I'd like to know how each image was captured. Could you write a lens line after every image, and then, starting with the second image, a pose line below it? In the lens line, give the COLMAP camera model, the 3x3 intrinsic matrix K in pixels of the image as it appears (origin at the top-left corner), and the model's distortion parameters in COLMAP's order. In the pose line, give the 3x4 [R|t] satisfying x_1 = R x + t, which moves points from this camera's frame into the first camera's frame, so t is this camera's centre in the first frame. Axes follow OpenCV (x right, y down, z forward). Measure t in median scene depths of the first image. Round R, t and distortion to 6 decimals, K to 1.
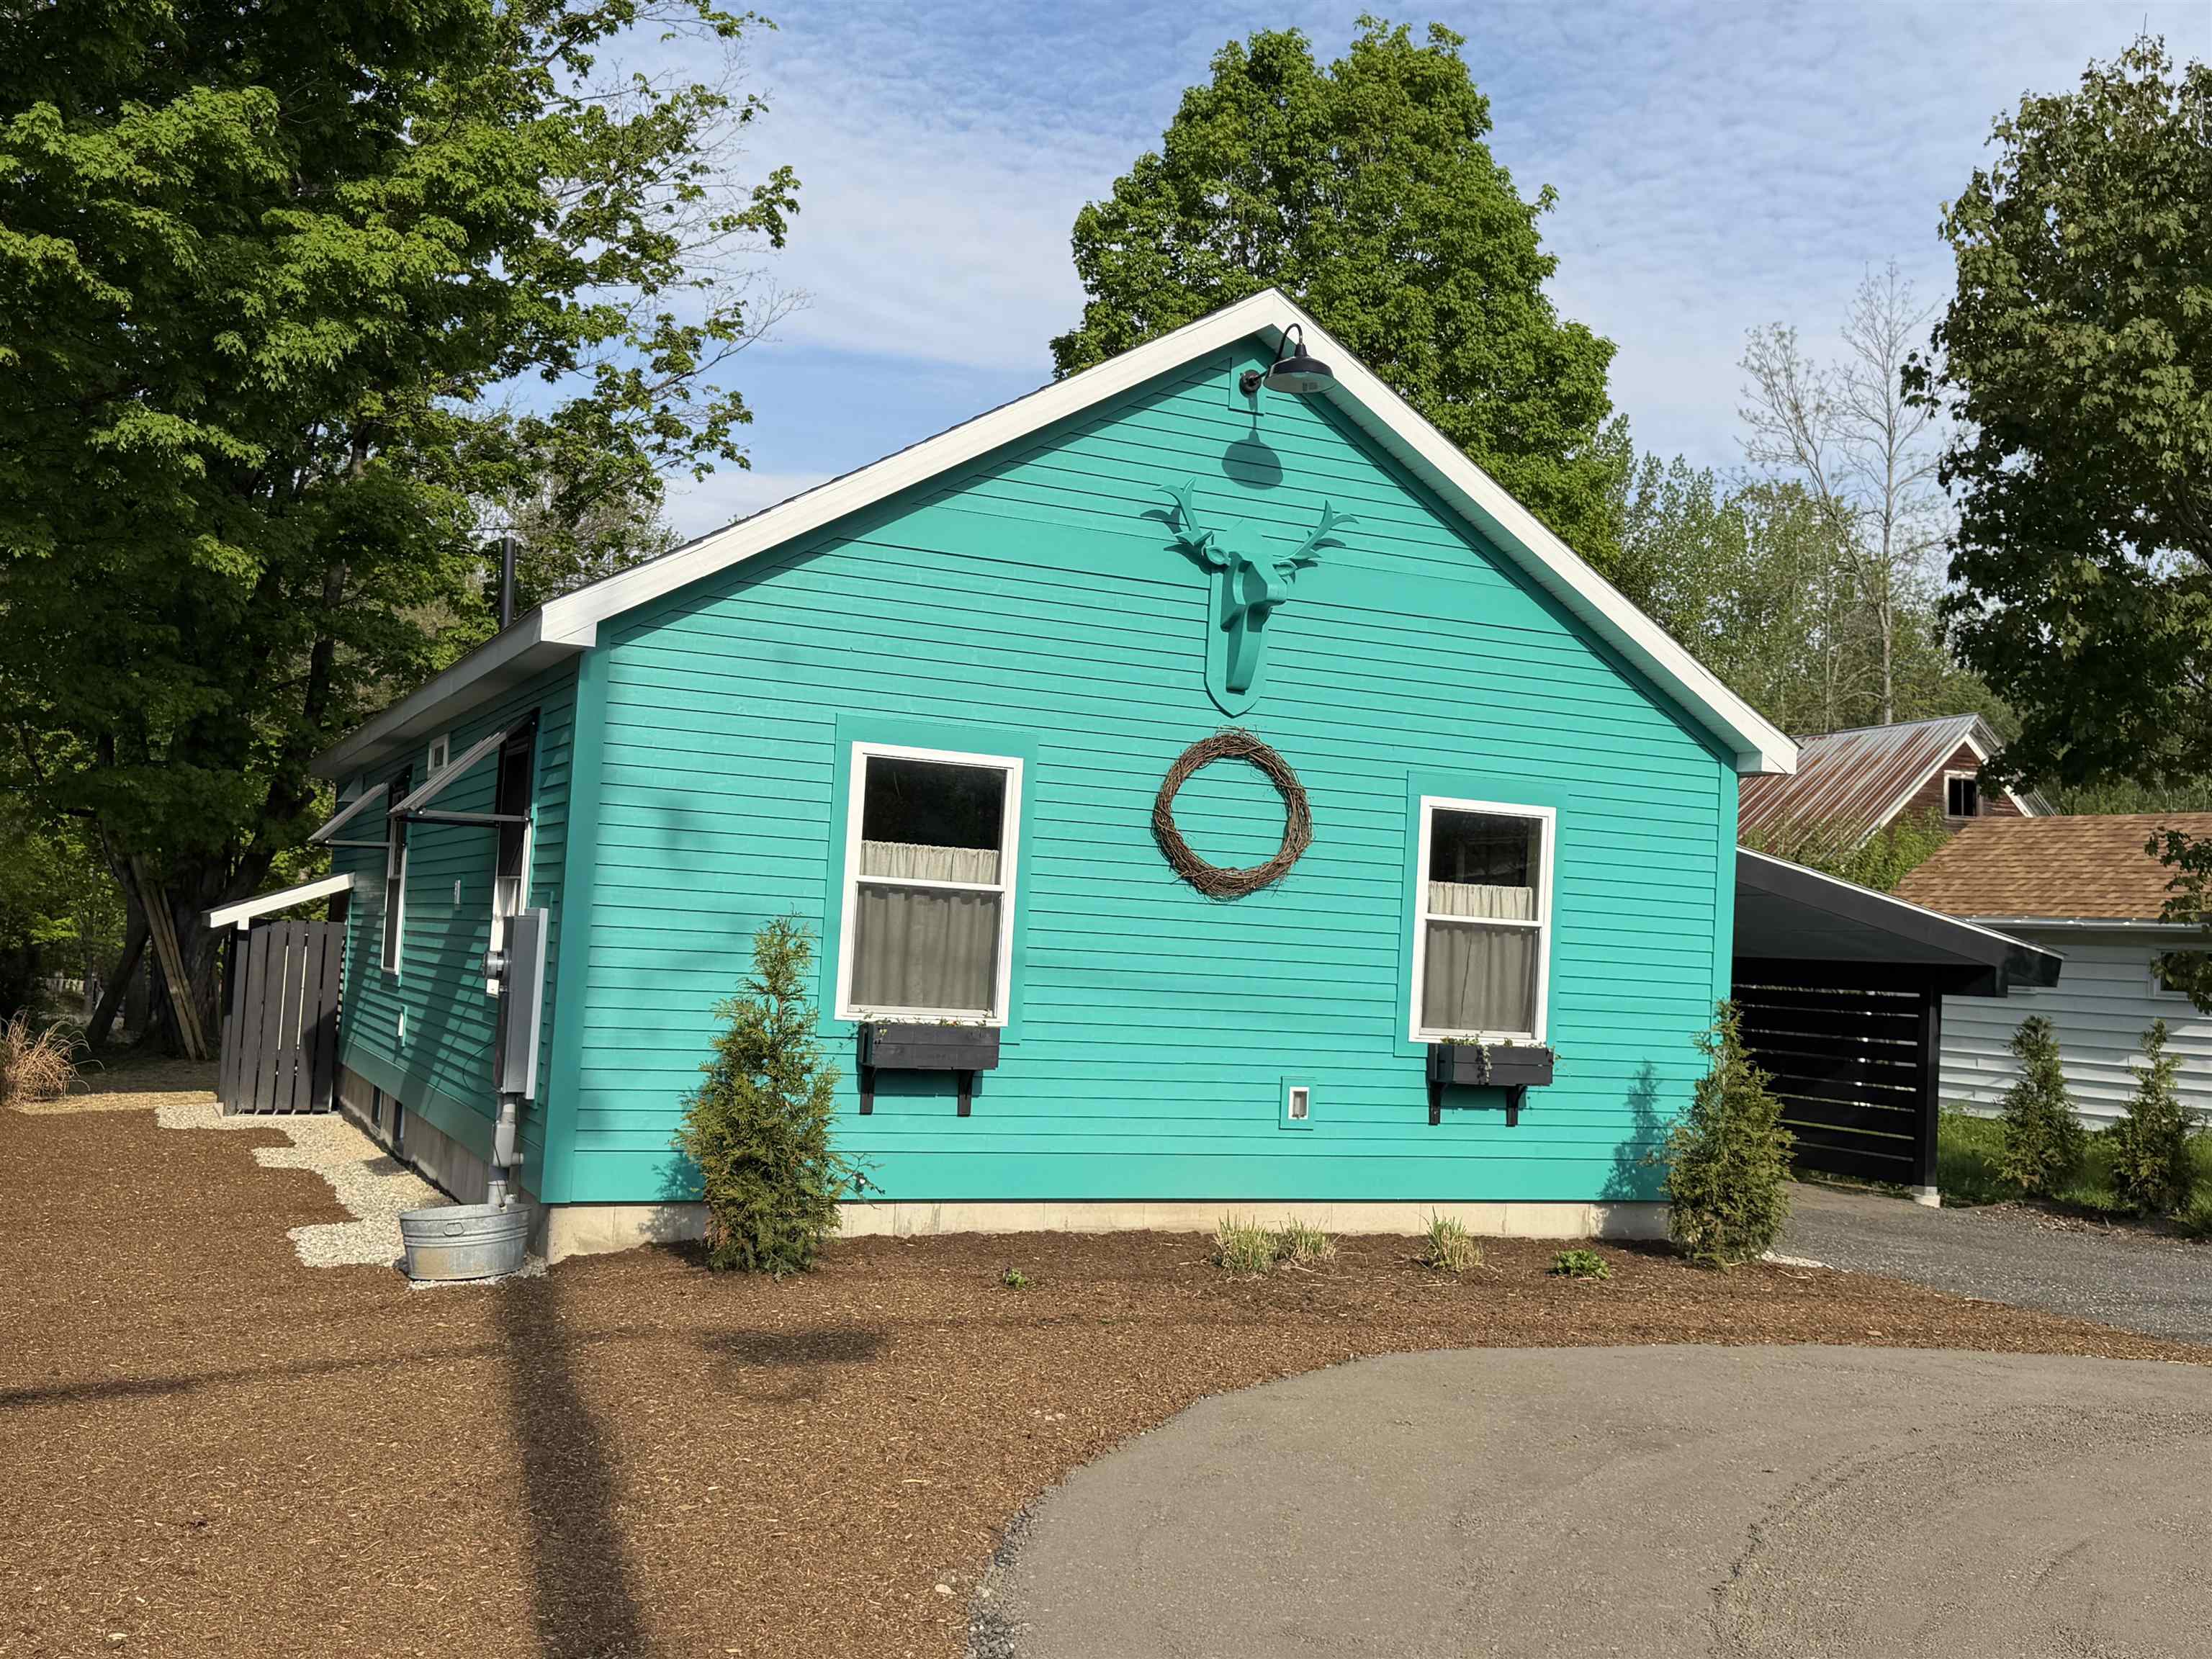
lens RADIAL K [[2164.6, 0, 1130.7], [0, 2164.6, 838.1], [0, 0, 1]] dist [0.143467, -0.265390]
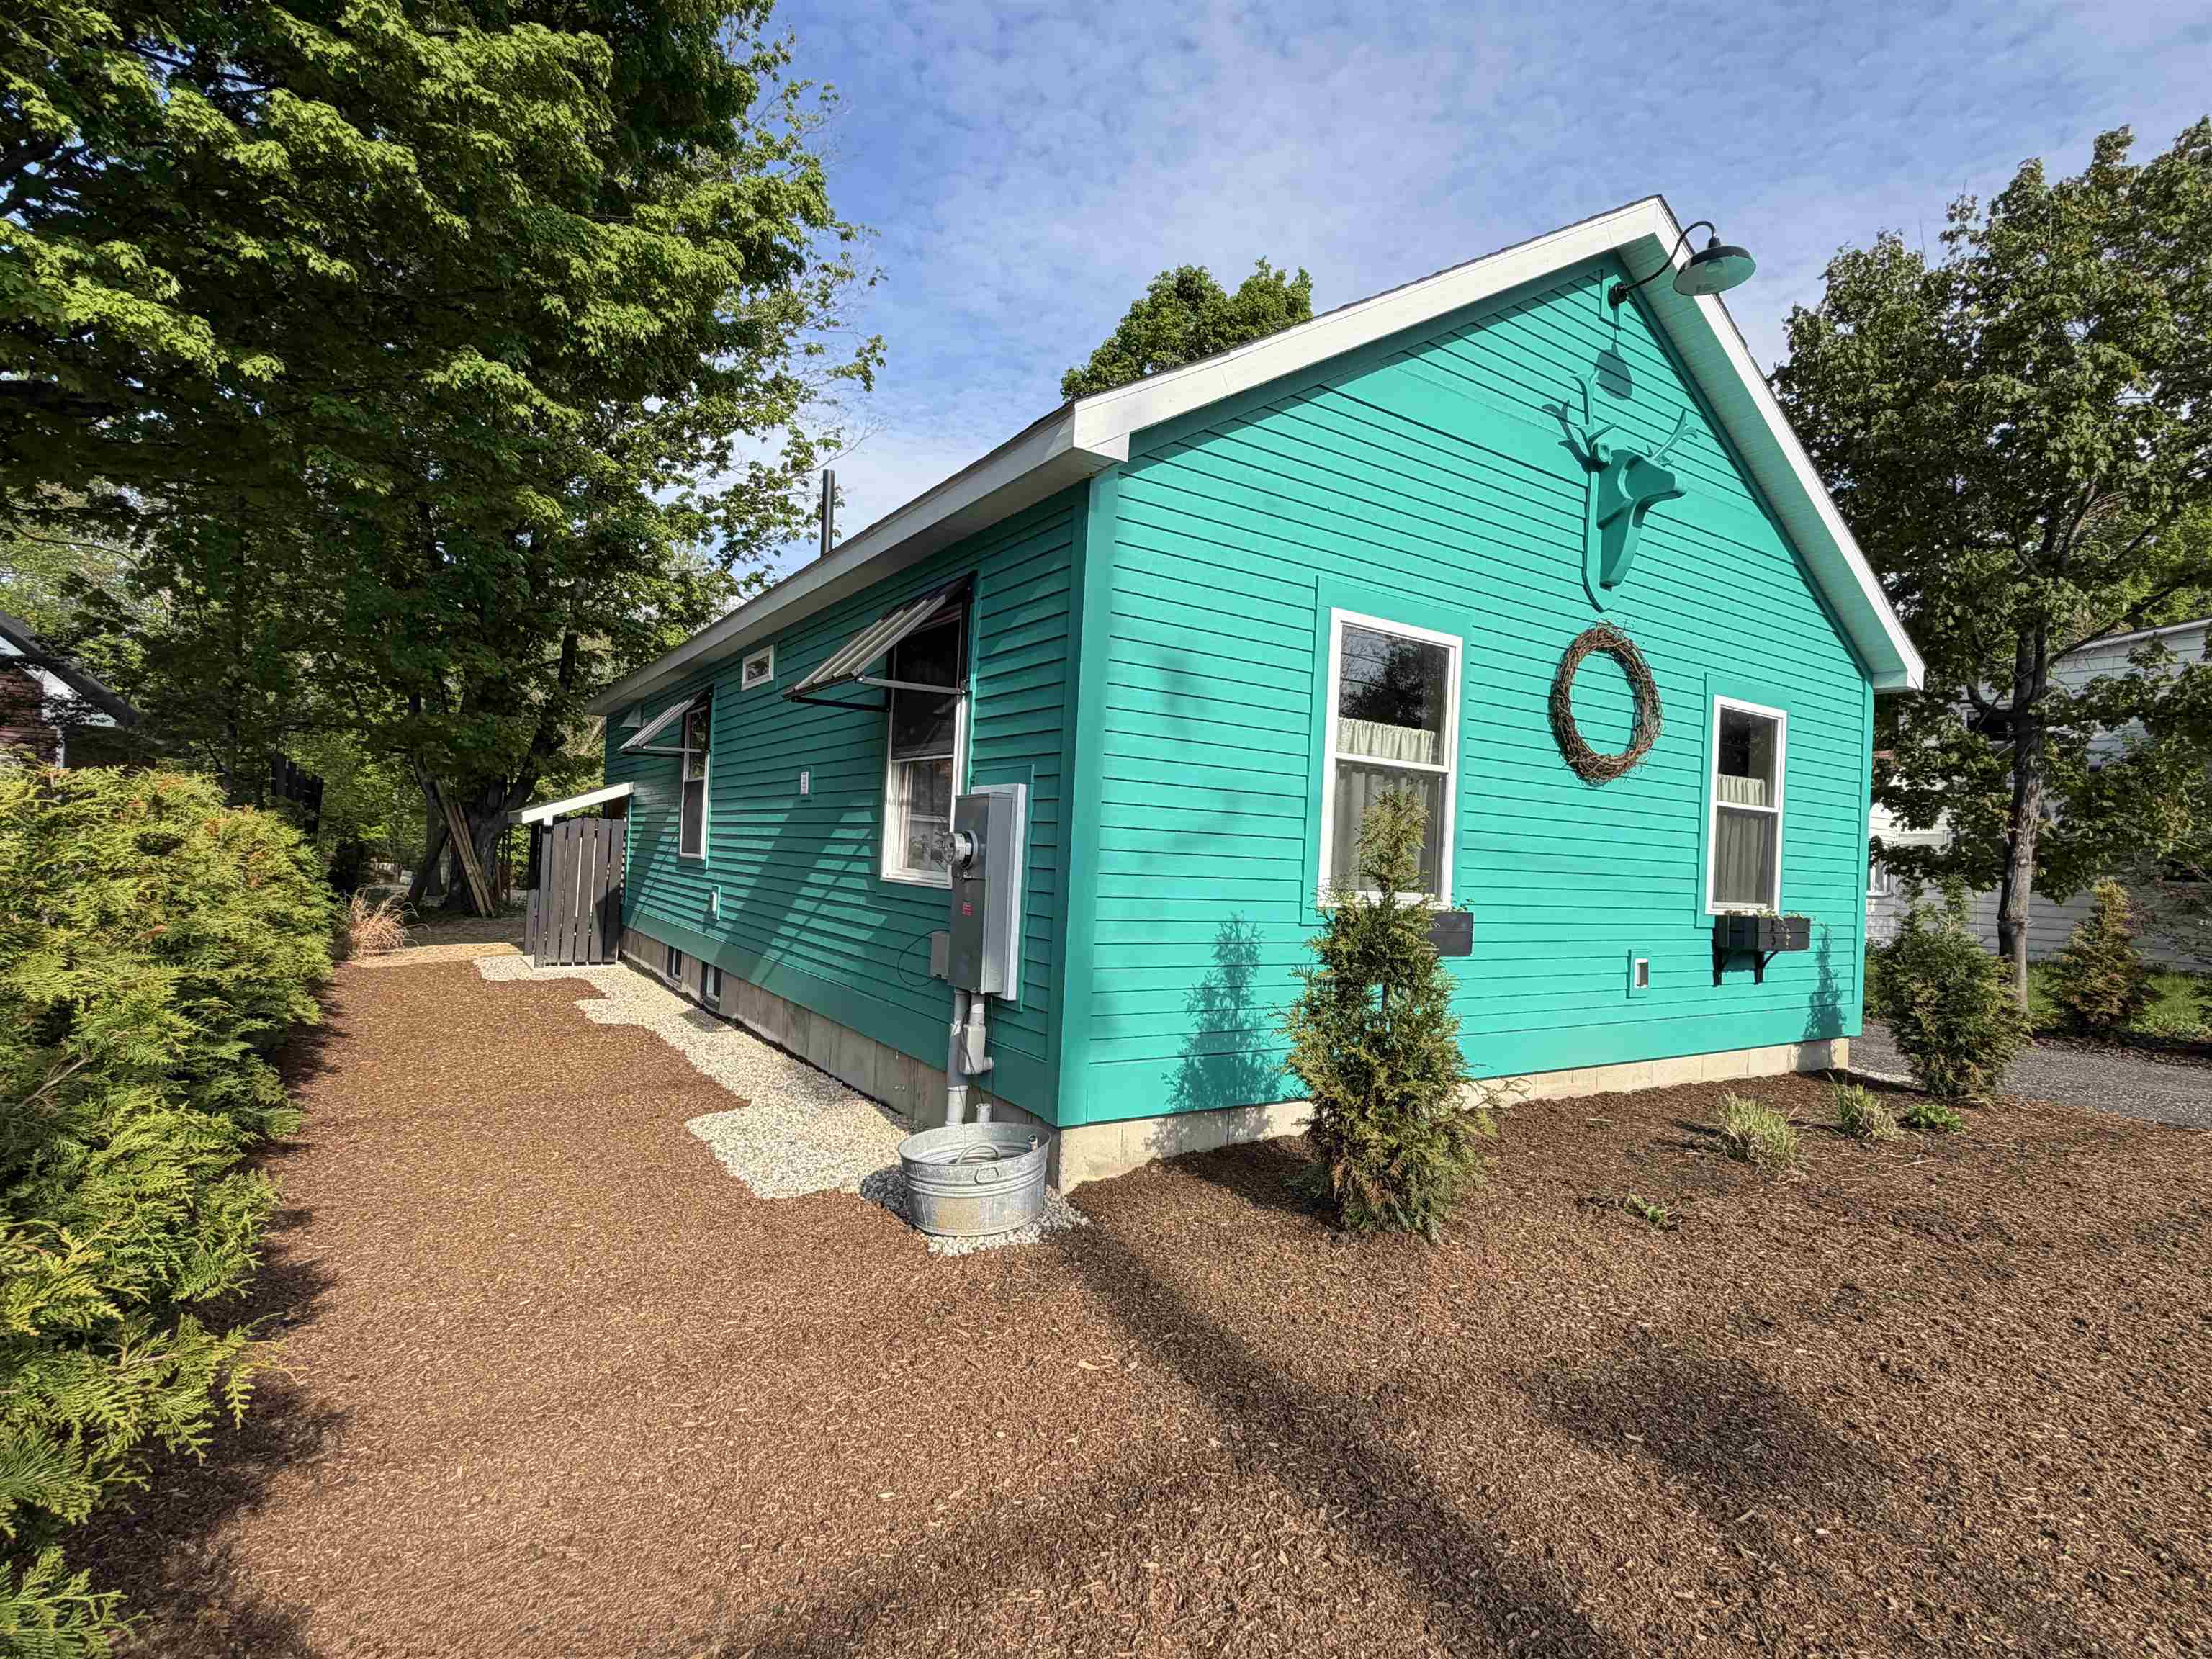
lens RADIAL K [[1093.1, 0, 1106.0], [0, 1093.1, 829.5], [0, 0, 1]] dist [0.010850, -0.006236]
pose [[0.990198, -0.002754, 0.139645, -0.223543], [-0.002499, 0.999296, 0.037430, 0.025678], [-0.139649, -0.037412, 0.989494, 0.421182]]
